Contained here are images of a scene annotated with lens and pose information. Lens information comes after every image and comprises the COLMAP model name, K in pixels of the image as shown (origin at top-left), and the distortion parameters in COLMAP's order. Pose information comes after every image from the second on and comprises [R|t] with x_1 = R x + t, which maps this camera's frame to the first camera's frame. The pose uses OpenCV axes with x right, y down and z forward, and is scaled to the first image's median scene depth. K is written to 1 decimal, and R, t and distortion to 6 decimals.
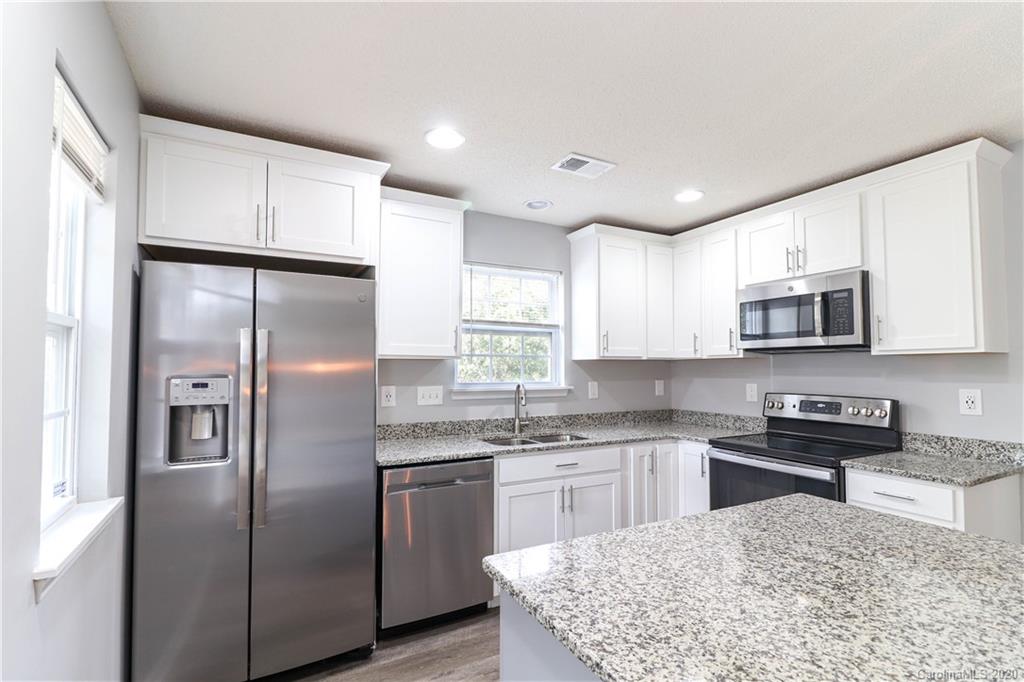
lens RADIAL K [[477.6, 0, 510.4], [0, 477.6, 350.7], [0, 0, 1]] dist [0.000315, -0.016335]
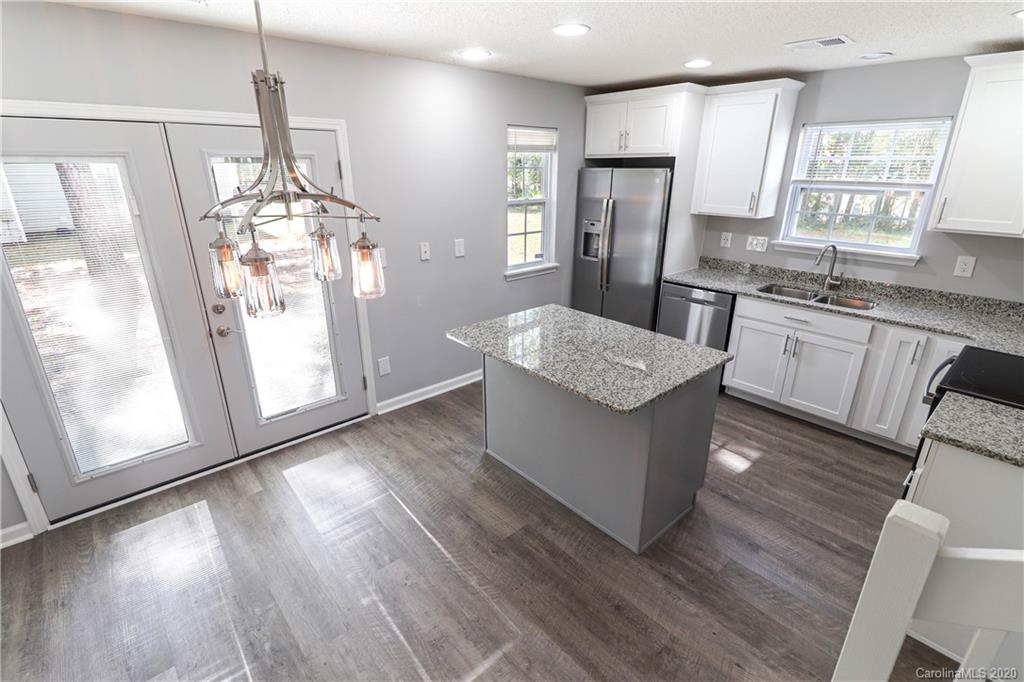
lens RADIAL K [[479.6, 0, 514.5], [0, 479.6, 340.4], [0, 0, 1]] dist [0.025564, -0.016725]
pose [[0.230018, 0.333348, -0.914314, 1.007458], [0.030628, 0.936561, 0.349164, -0.143901], [0.972704, -0.108317, 0.205216, 0.061682]]
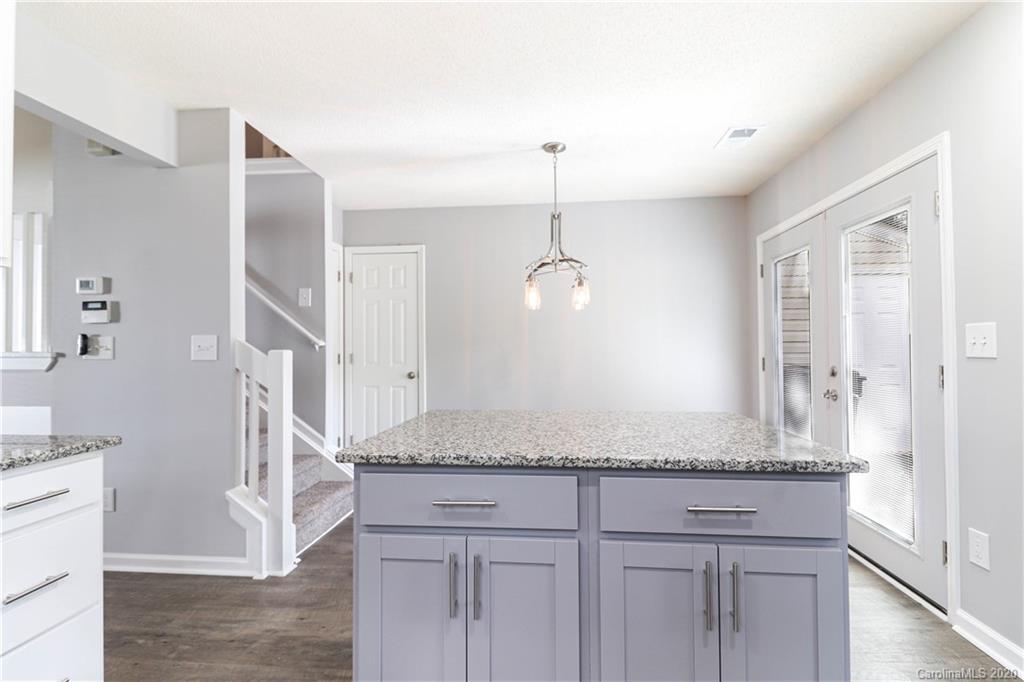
lens RADIAL K [[479.6, 0, 514.5], [0, 479.6, 340.4], [0, 0, 1]] dist [0.025564, -0.016725]
pose [[-0.837932, 0.011556, 0.545652, 0.008383], [-0.012288, 0.999123, -0.040029, 0.091326], [-0.545636, -0.040246, -0.837055, 0.850838]]
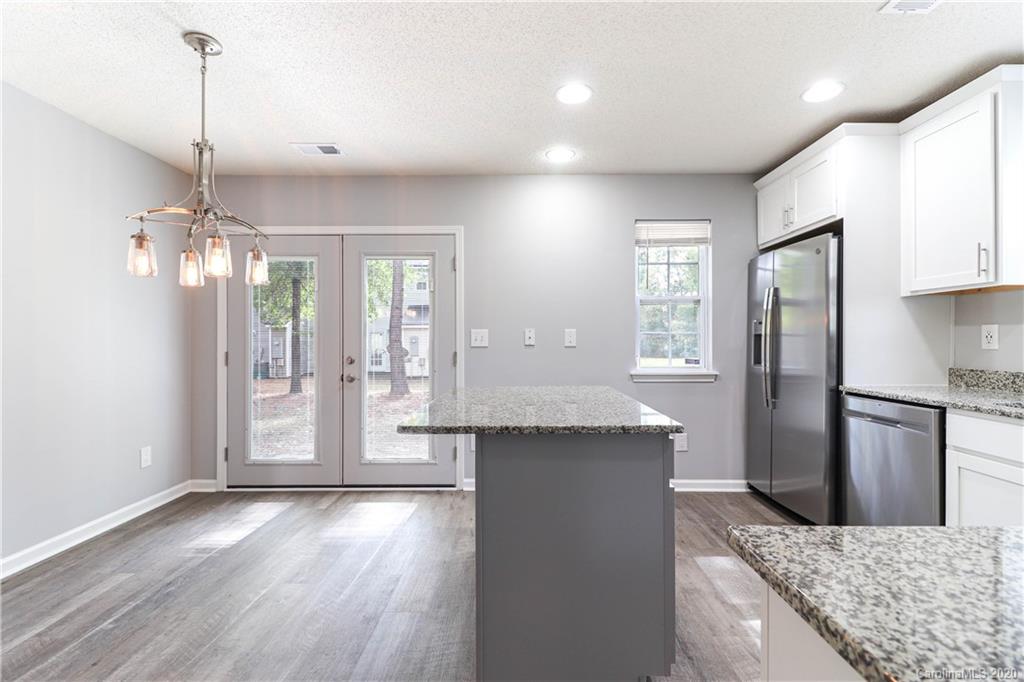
lens RADIAL K [[470.7, 0, 514.9], [0, 470.7, 340.5], [0, 0, 1]] dist [0.022994, -0.014550]
pose [[-0.483932, -0.000539, -0.875105, 0.871079], [0.031172, 0.999355, -0.017854, 0.090021], [0.874550, -0.035919, -0.483603, 0.673237]]
